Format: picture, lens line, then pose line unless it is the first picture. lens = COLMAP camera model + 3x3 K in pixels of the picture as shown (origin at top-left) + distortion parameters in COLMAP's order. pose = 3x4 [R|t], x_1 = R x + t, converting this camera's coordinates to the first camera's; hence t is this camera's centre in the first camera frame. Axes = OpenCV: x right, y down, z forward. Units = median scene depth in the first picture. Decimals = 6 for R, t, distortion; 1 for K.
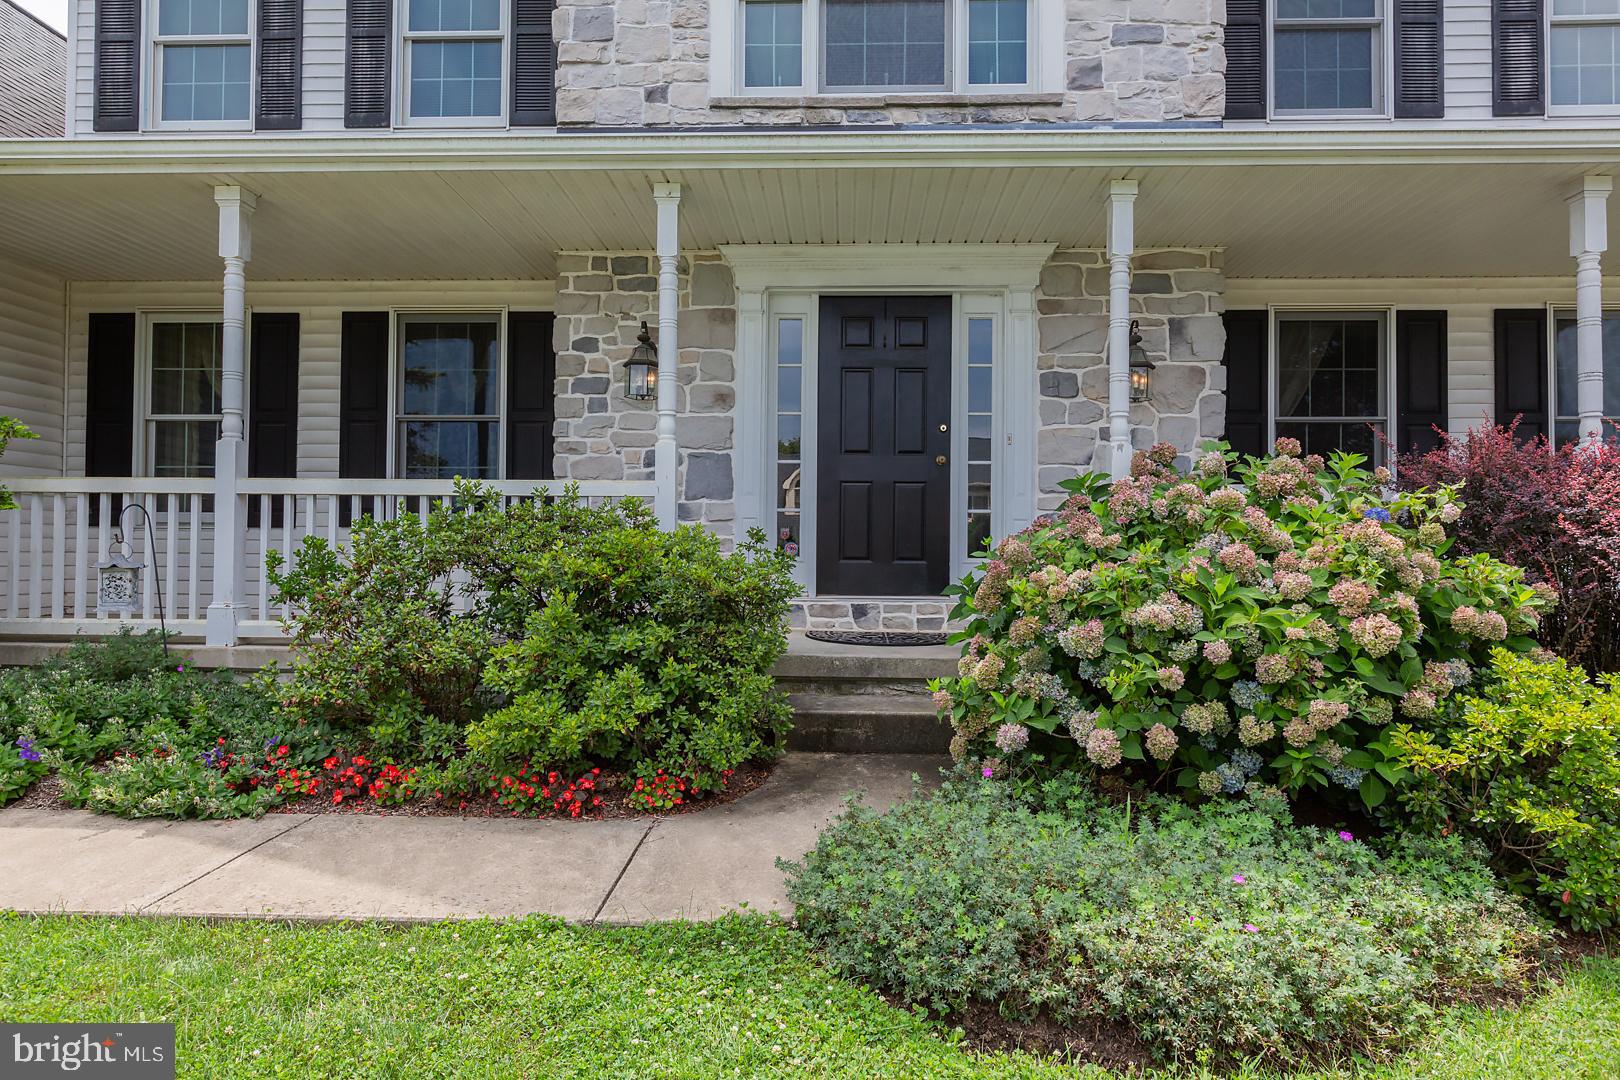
lens RADIAL K [[927.9, 0, 810.0], [0, 927.9, 540.0], [0, 0, 1]] dist [-0.005029, -0.000362]
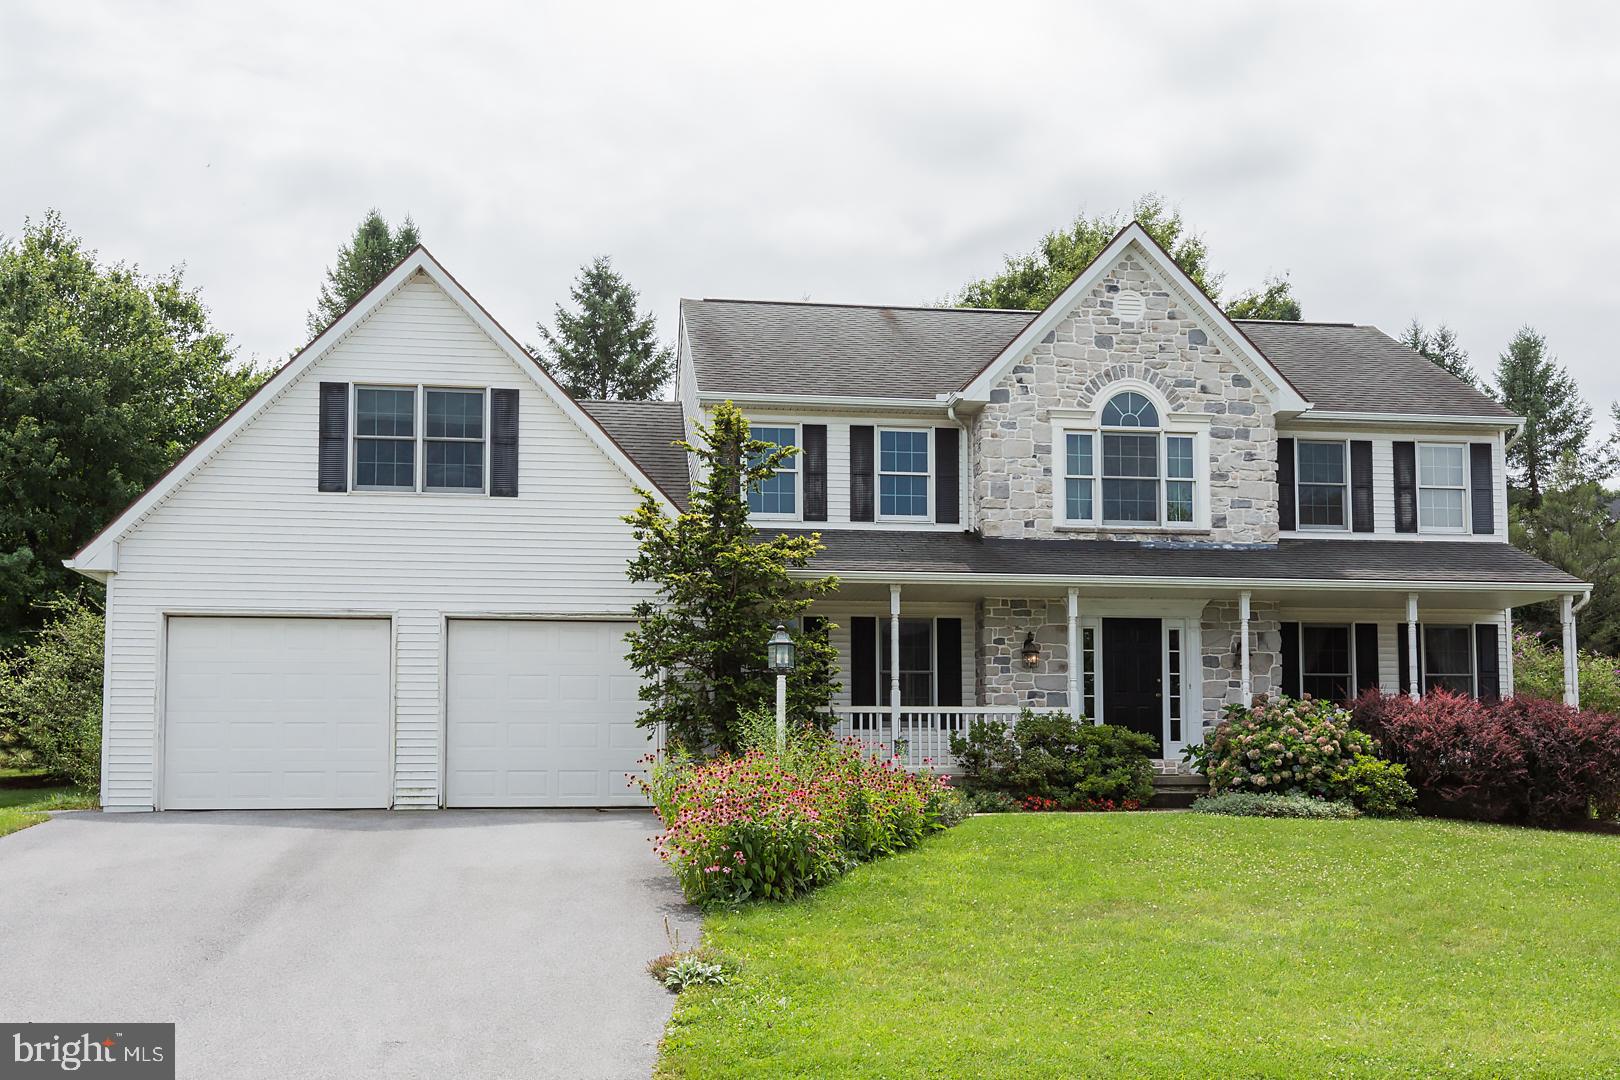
lens RADIAL K [[1665.8, 0, 847.0], [0, 1665.8, 689.3], [0, 0, 1]] dist [0.008415, 0.014897]
pose [[0.981297, -0.000413, 0.192500, -1.325390], [0.010155, 0.998716, -0.049622, 0.084923], [-0.192232, 0.050649, 0.980042, -2.675946]]
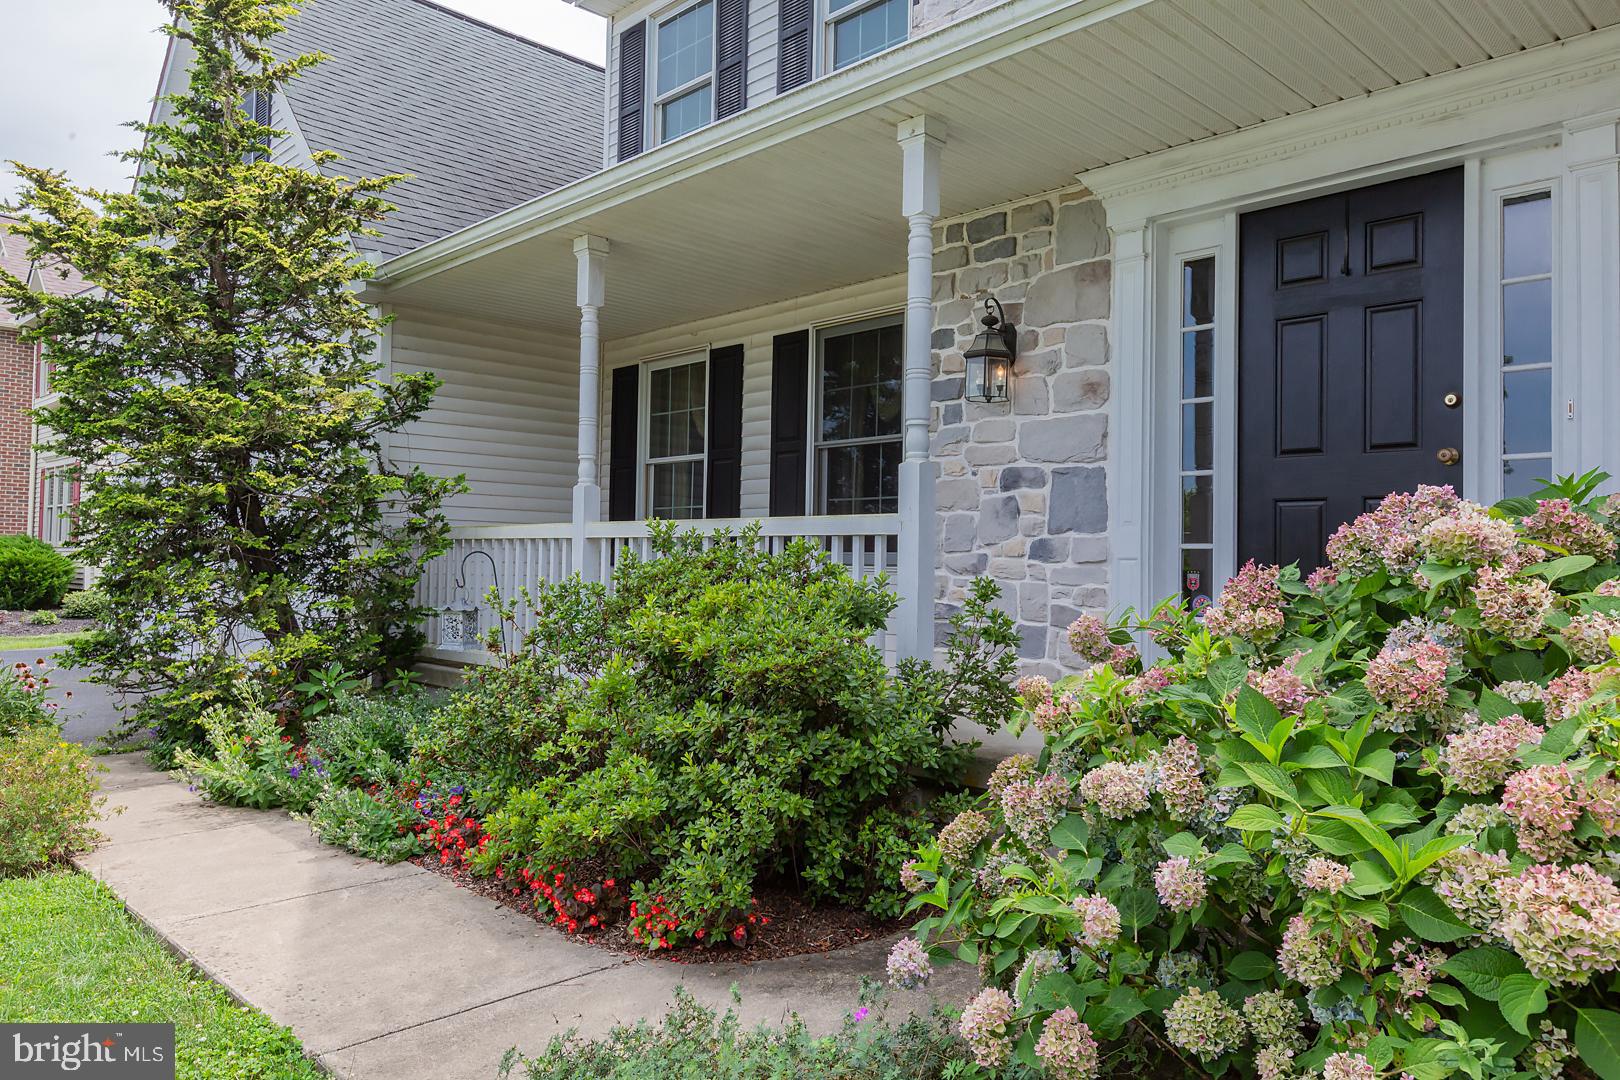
lens RADIAL K [[1130.7, 0, 810.0], [0, 1130.7, 540.0], [0, 0, 1]] dist [-0.000529, 0.000436]
pose [[0.724128, -0.013540, -0.689532, 0.340955], [-0.004776, 0.999685, -0.024645, -0.015731], [0.689649, 0.021139, 0.723835, 0.232914]]
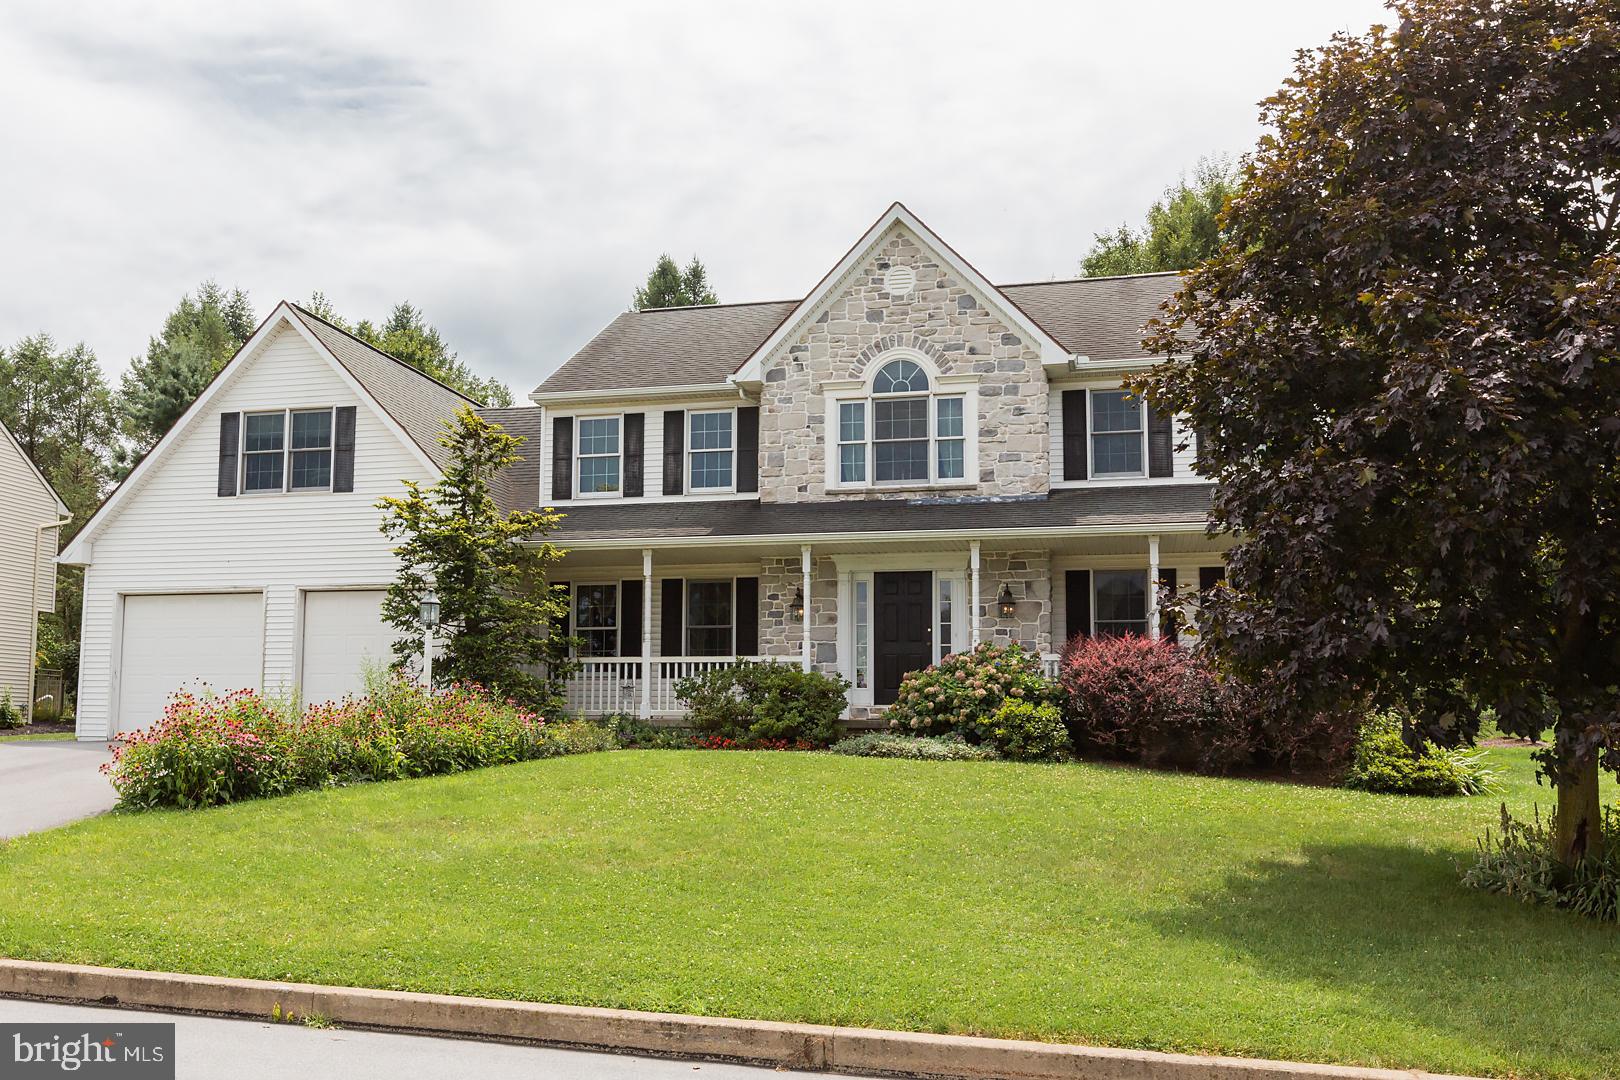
lens RADIAL K [[1518.6, 0, 713.9], [0, 1518.6, 594.1], [0, 0, 1]] dist [-0.003051, 0.003906]
pose [[0.973113, -0.022261, -0.229248, 0.489346], [0.000787, 0.995634, -0.093341, 0.138586], [0.230325, 0.090652, 0.968882, -2.741842]]
